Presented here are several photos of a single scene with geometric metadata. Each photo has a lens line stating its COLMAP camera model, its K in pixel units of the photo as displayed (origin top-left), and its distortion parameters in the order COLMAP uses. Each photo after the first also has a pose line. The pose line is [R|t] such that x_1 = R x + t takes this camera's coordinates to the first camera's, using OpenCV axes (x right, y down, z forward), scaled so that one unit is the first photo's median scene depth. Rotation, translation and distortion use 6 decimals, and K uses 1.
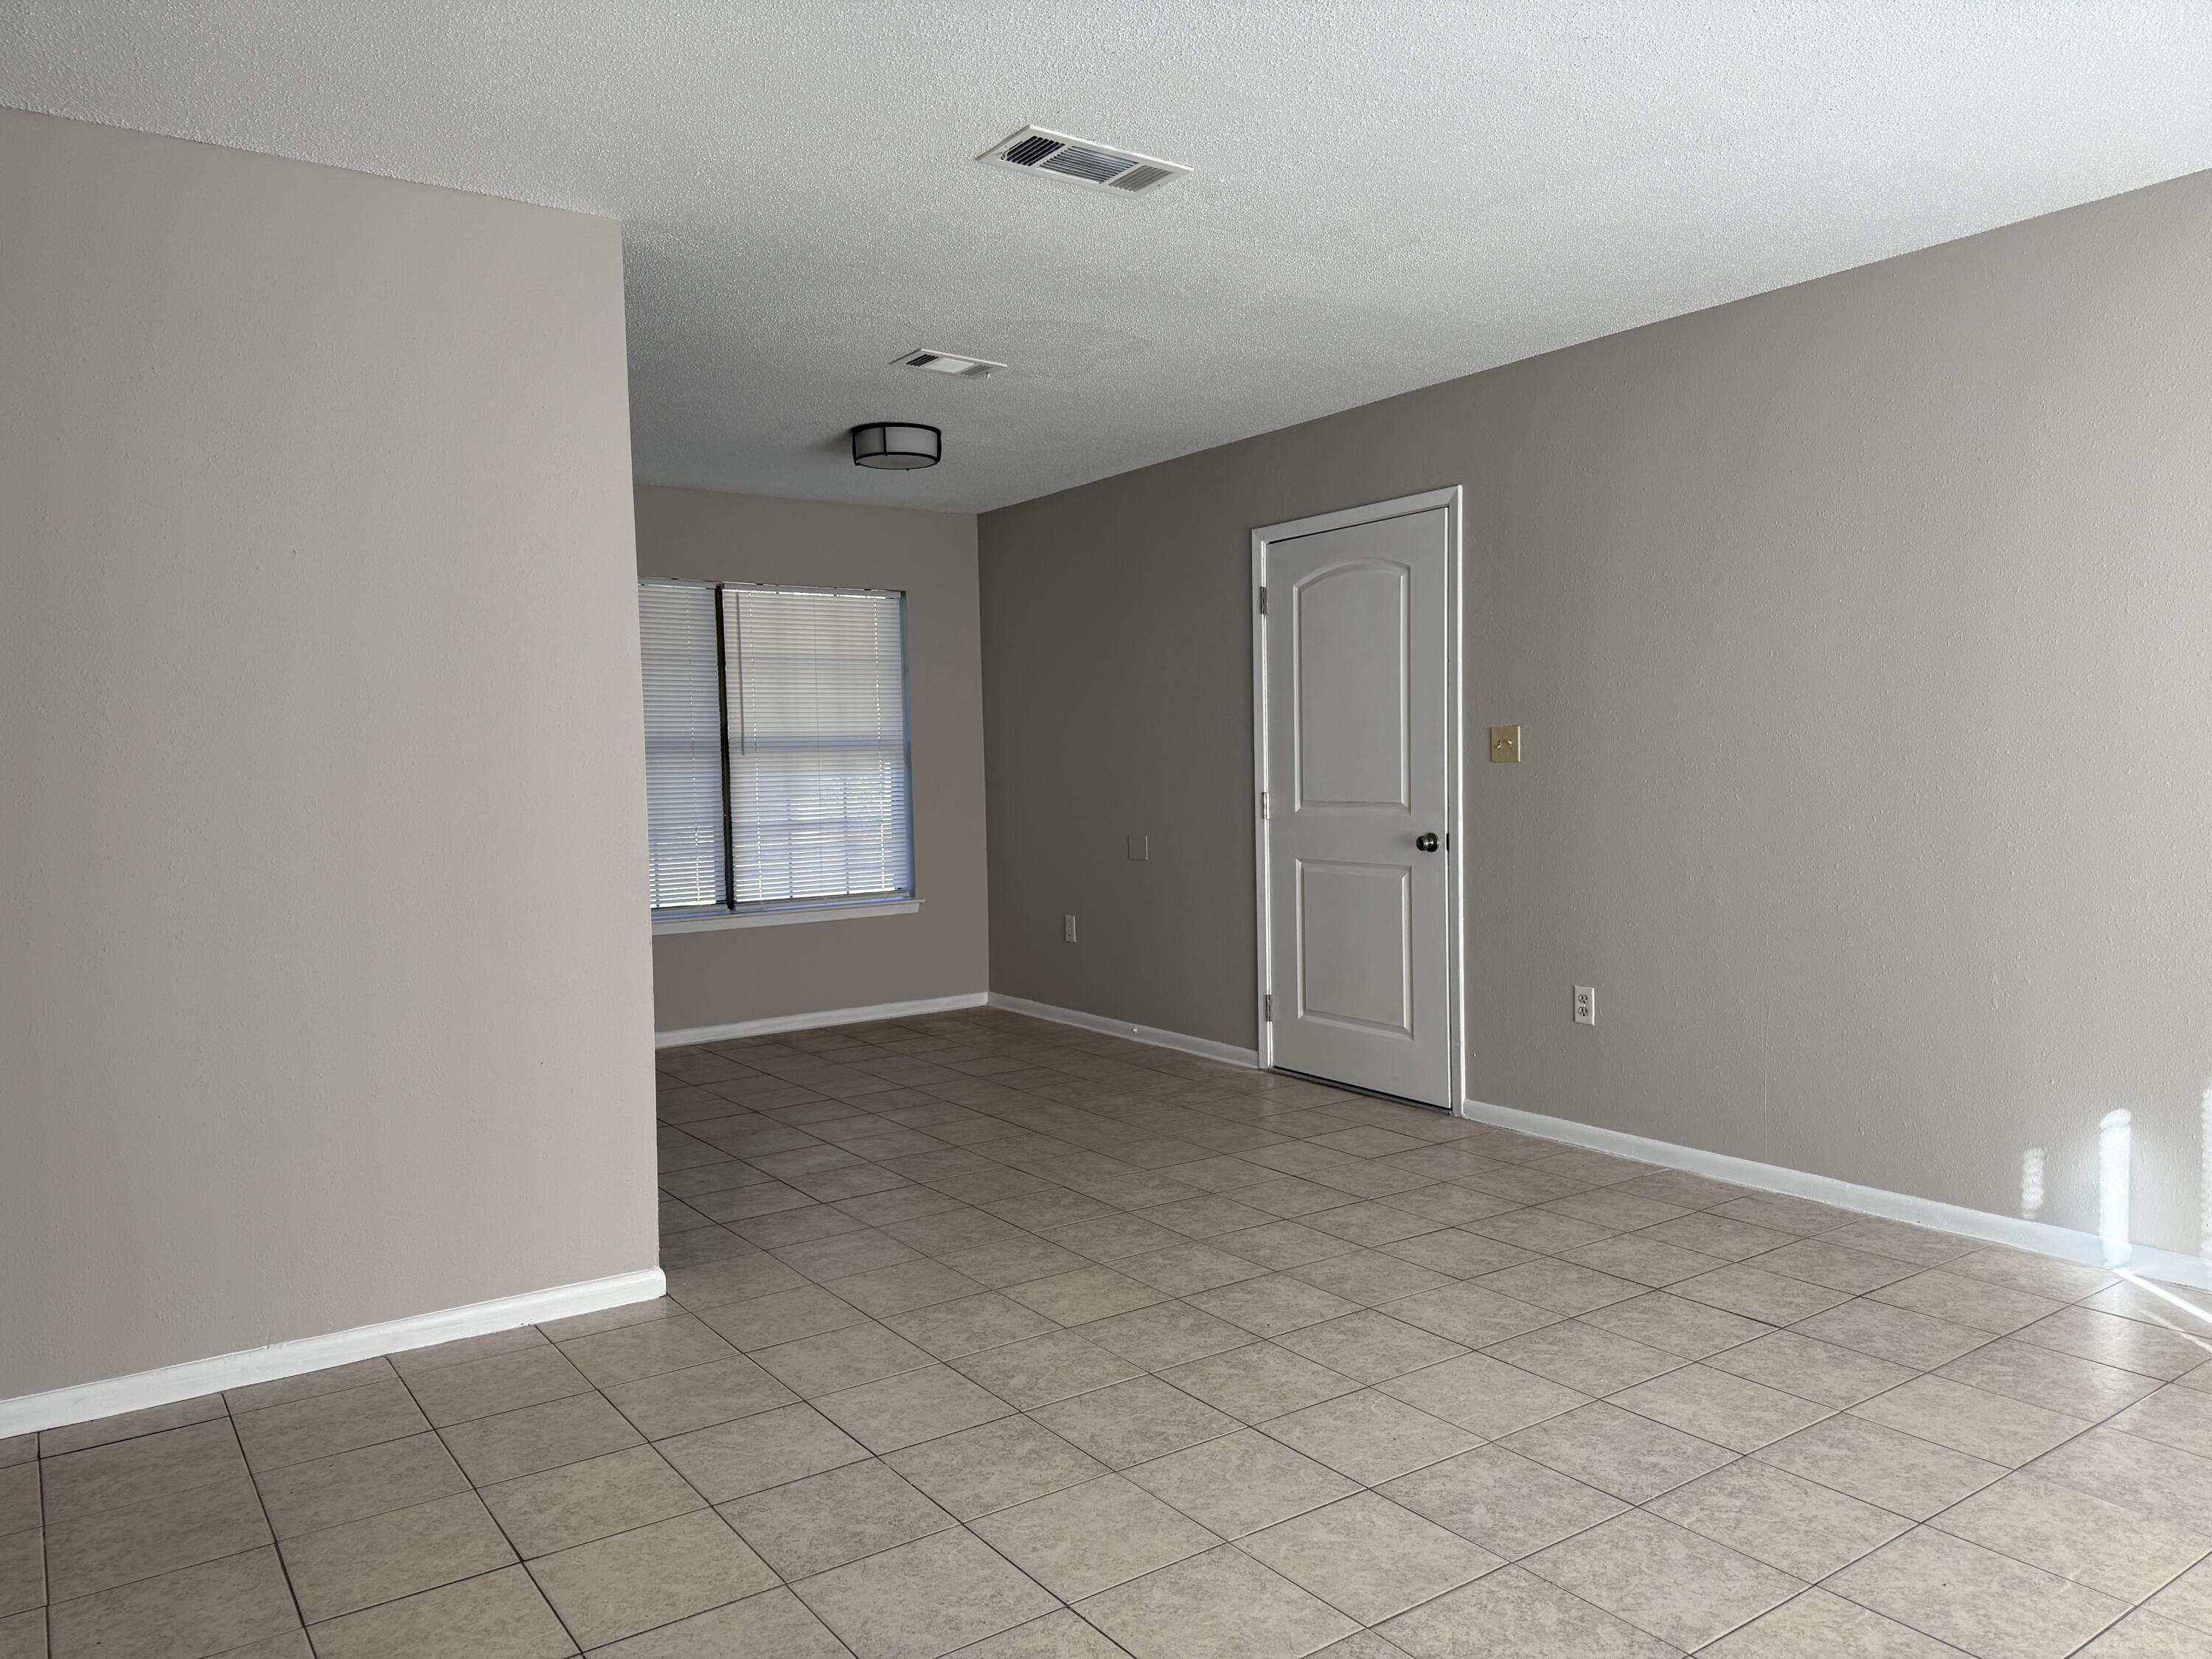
lens RADIAL K [[1561.2, 0, 1106.0], [0, 1561.2, 829.5], [0, 0, 1]] dist [0.127691, -0.213434]
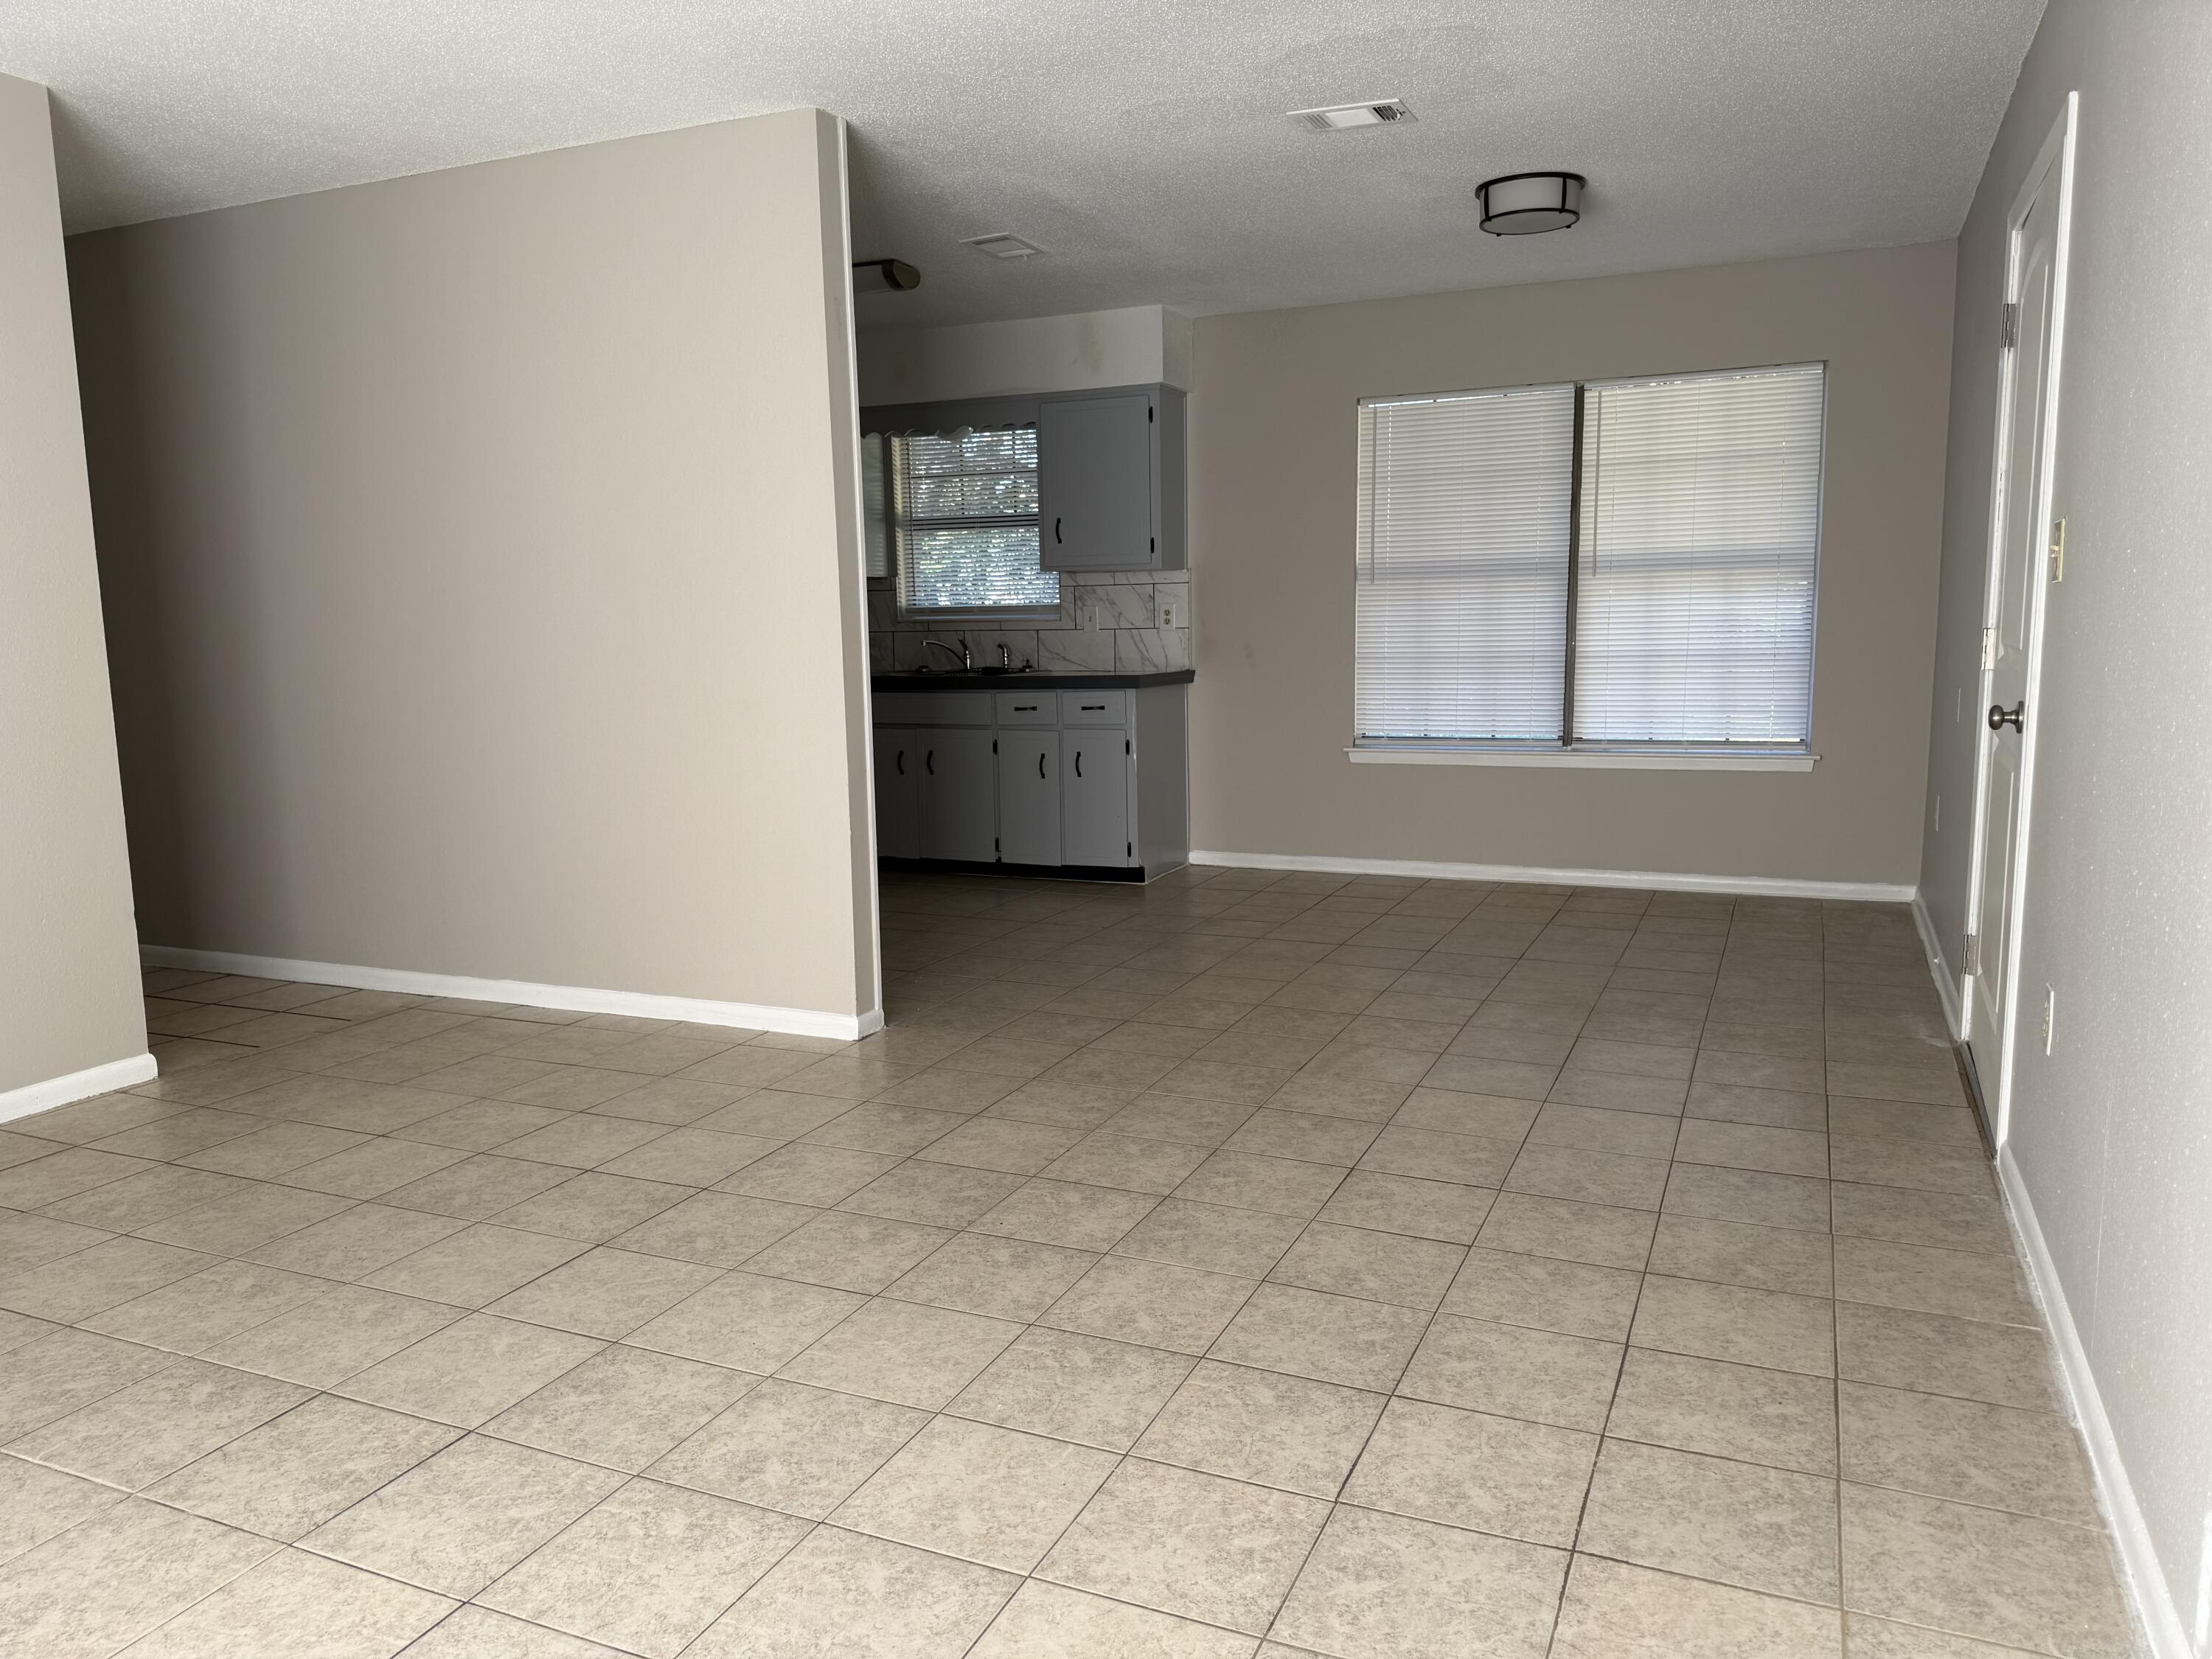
lens RADIAL K [[1561.2, 0, 1106.0], [0, 1561.2, 829.5], [0, 0, 1]] dist [0.127691, -0.213434]
pose [[0.503877, 0.127663, -0.854289, 0.726229], [-0.029837, 0.991000, 0.130495, -0.022995], [0.863260, -0.040264, 0.503151, 0.509301]]
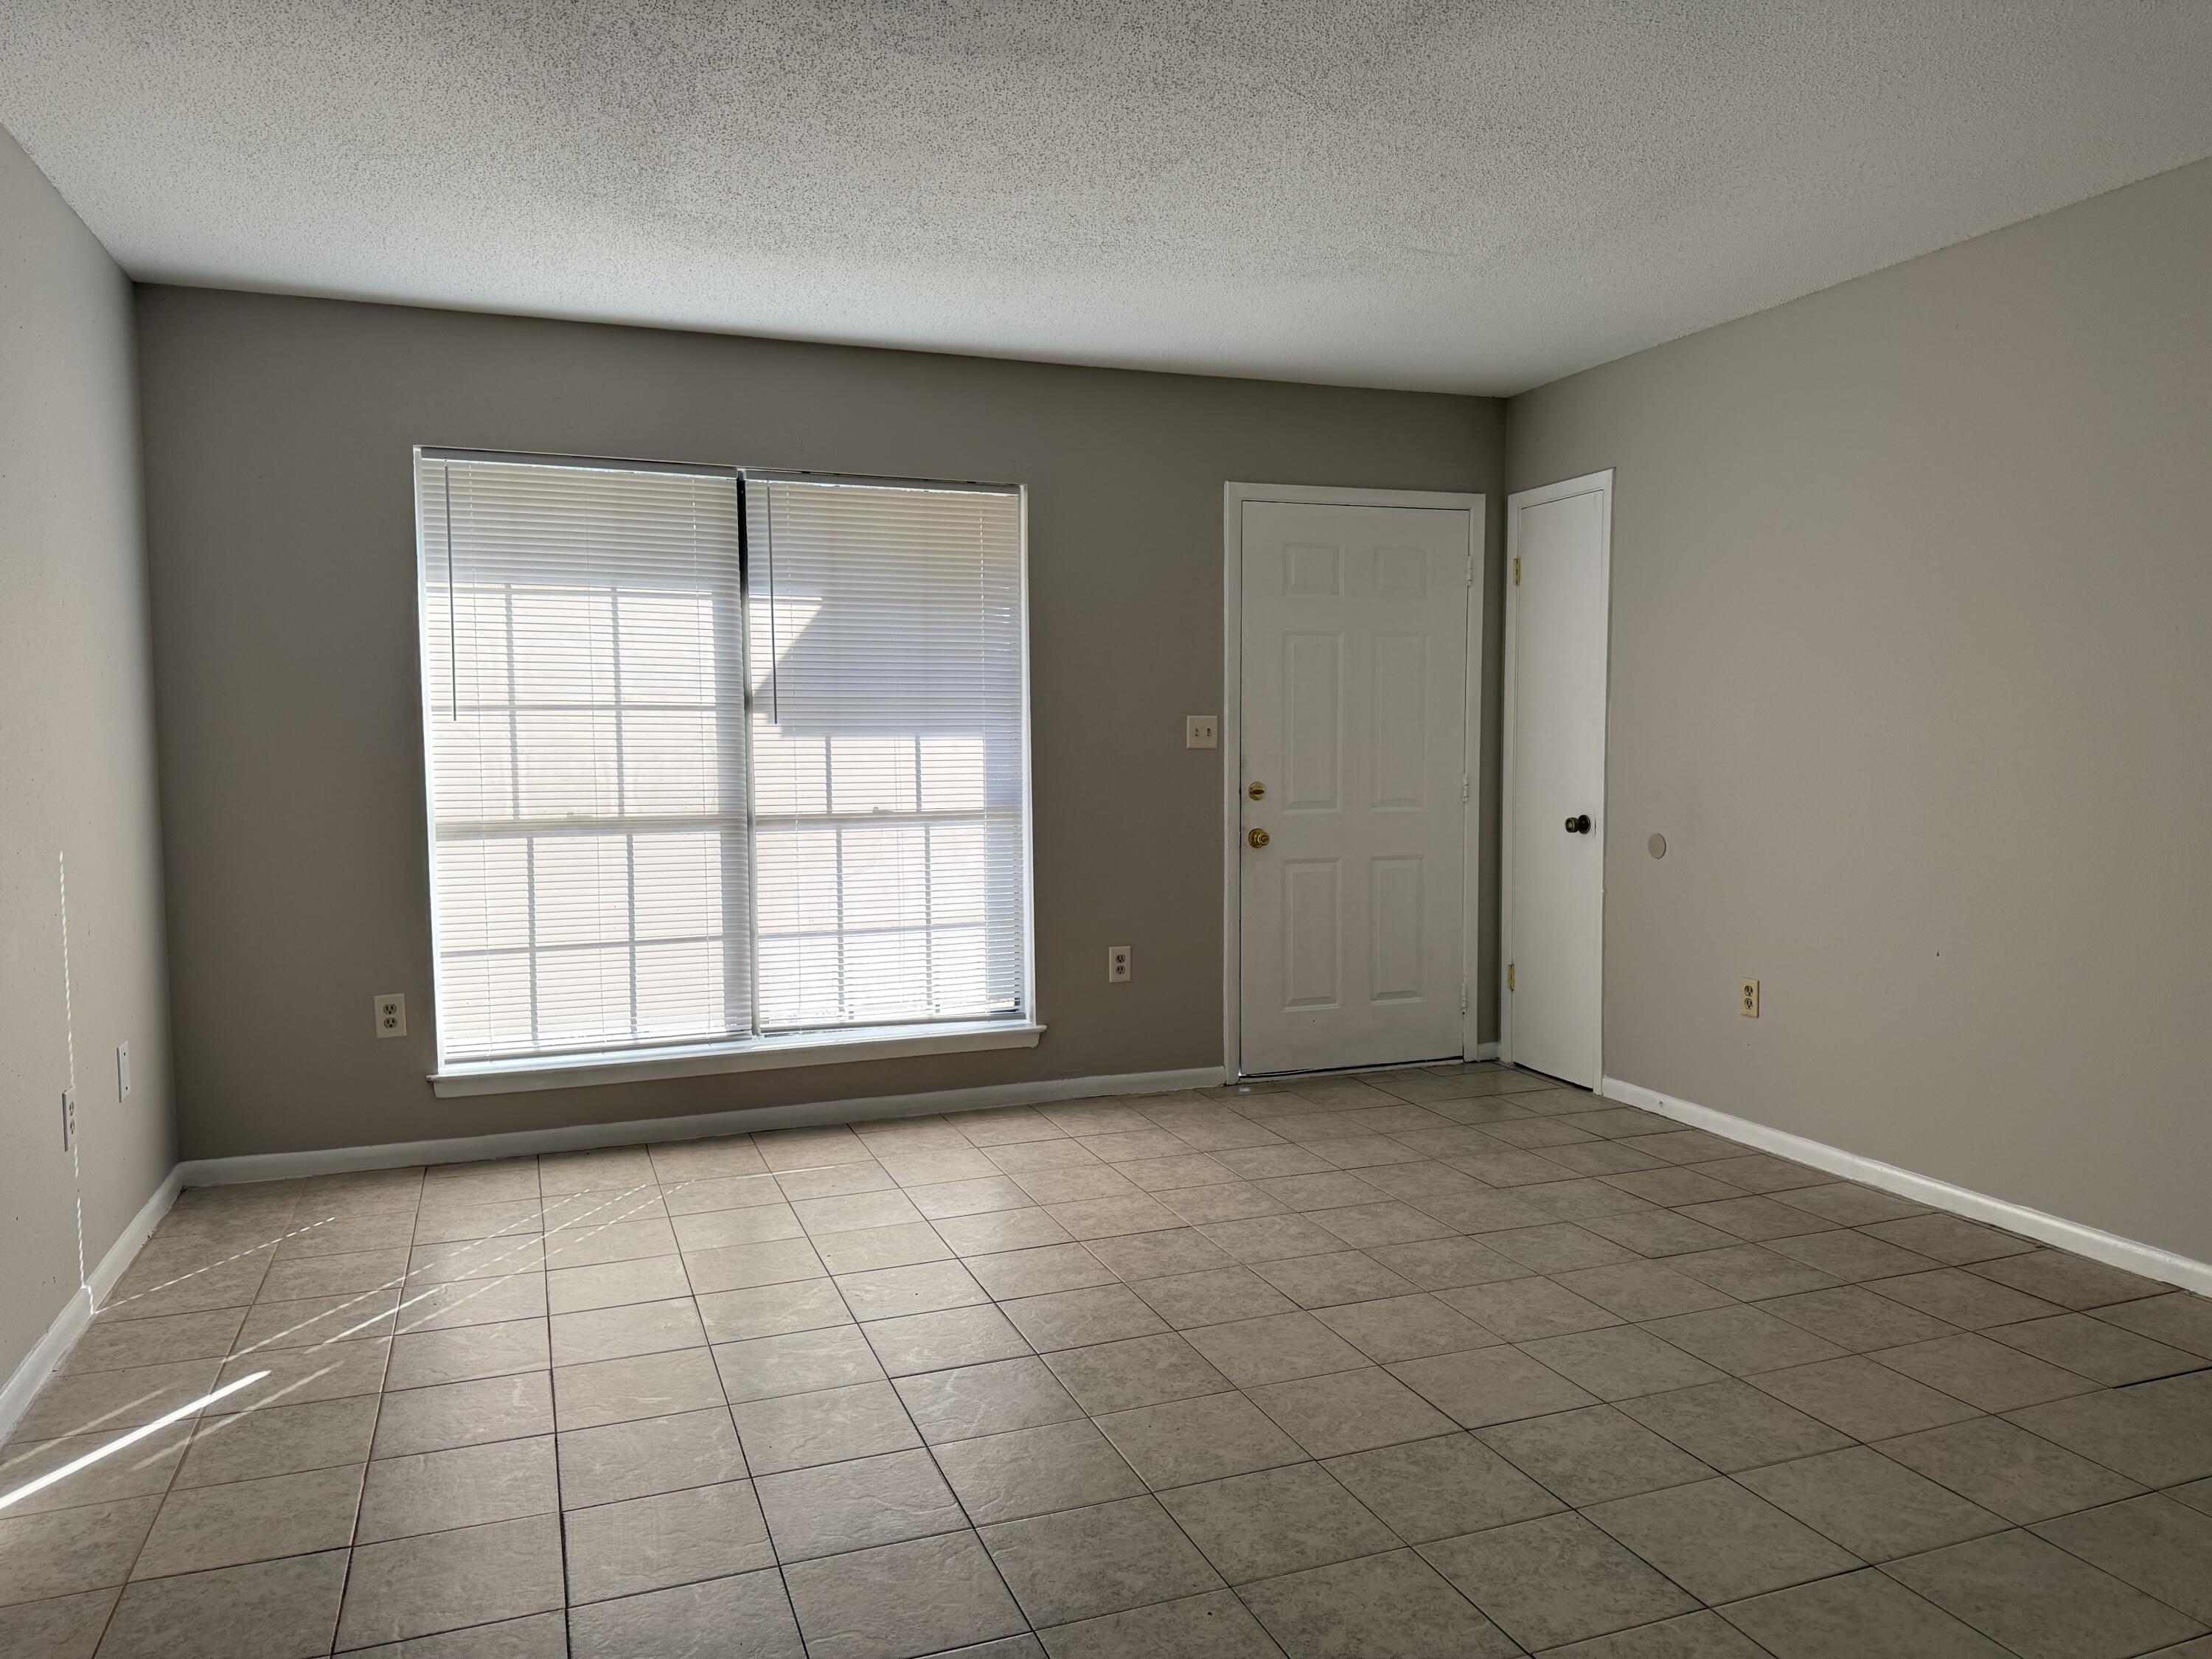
lens RADIAL K [[1545.9, 0, 1106.0], [0, 1545.9, 829.5], [0, 0, 1]] dist [0.059534, -0.061864]
pose [[-0.966481, 0.008702, 0.256589, -0.021157], [0.036842, 0.993782, 0.105068, -0.068526], [-0.254080, 0.111000, -0.960793, 1.338459]]
